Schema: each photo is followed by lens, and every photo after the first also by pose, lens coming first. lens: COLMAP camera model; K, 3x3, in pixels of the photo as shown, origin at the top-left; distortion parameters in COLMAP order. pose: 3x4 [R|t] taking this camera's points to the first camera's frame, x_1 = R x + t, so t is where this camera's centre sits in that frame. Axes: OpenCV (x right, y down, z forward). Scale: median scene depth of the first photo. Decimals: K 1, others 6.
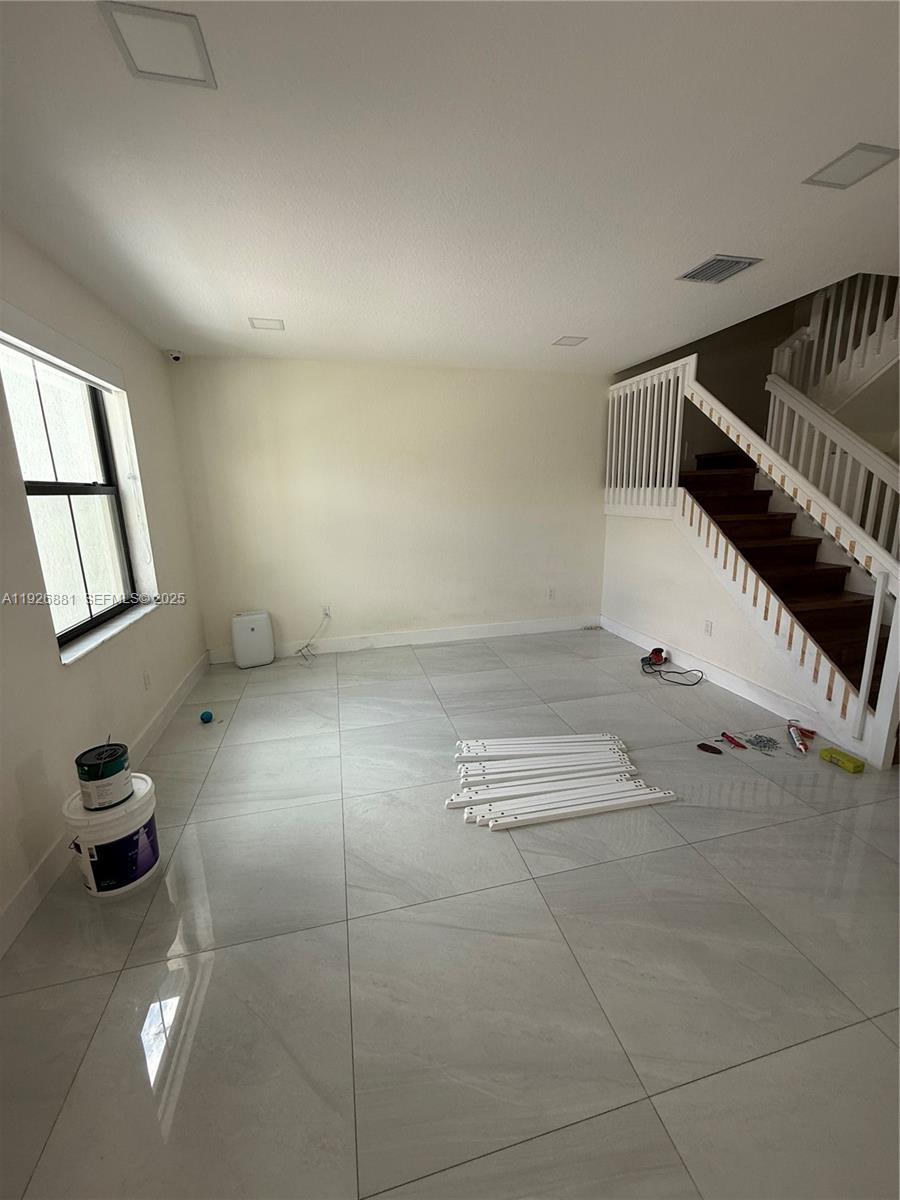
lens RADIAL K [[480.6, 0, 448.9], [0, 480.6, 596.0], [0, 0, 1]] dist [0.001539, 0.000150]
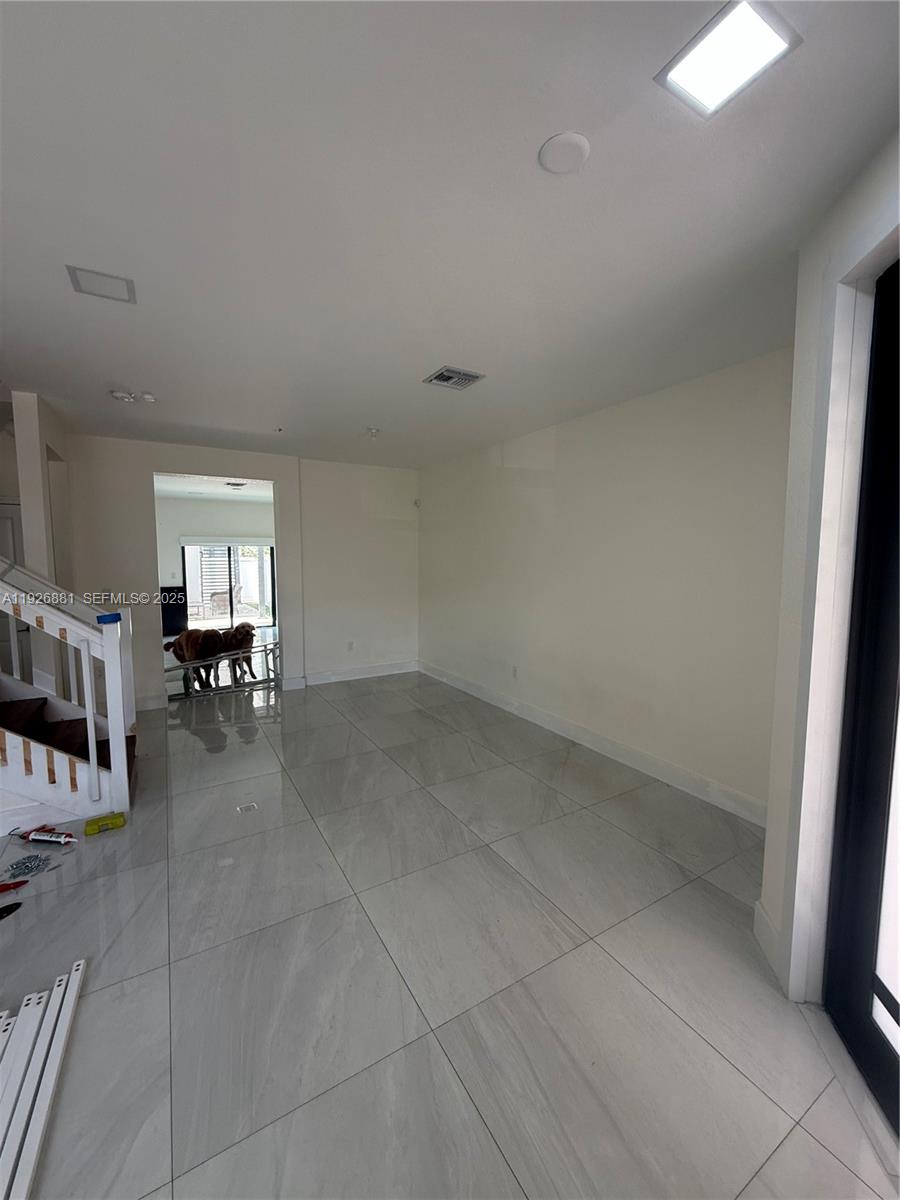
lens RADIAL K [[480.6, 0, 451.5], [0, 480.6, 599.3], [0, 0, 1]] dist [0.001539, 0.000150]
pose [[-0.289921, -0.069566, 0.954519, -0.342771], [0.213044, 0.967639, 0.135231, -0.102973], [-0.933037, 0.242561, -0.265718, 0.476346]]
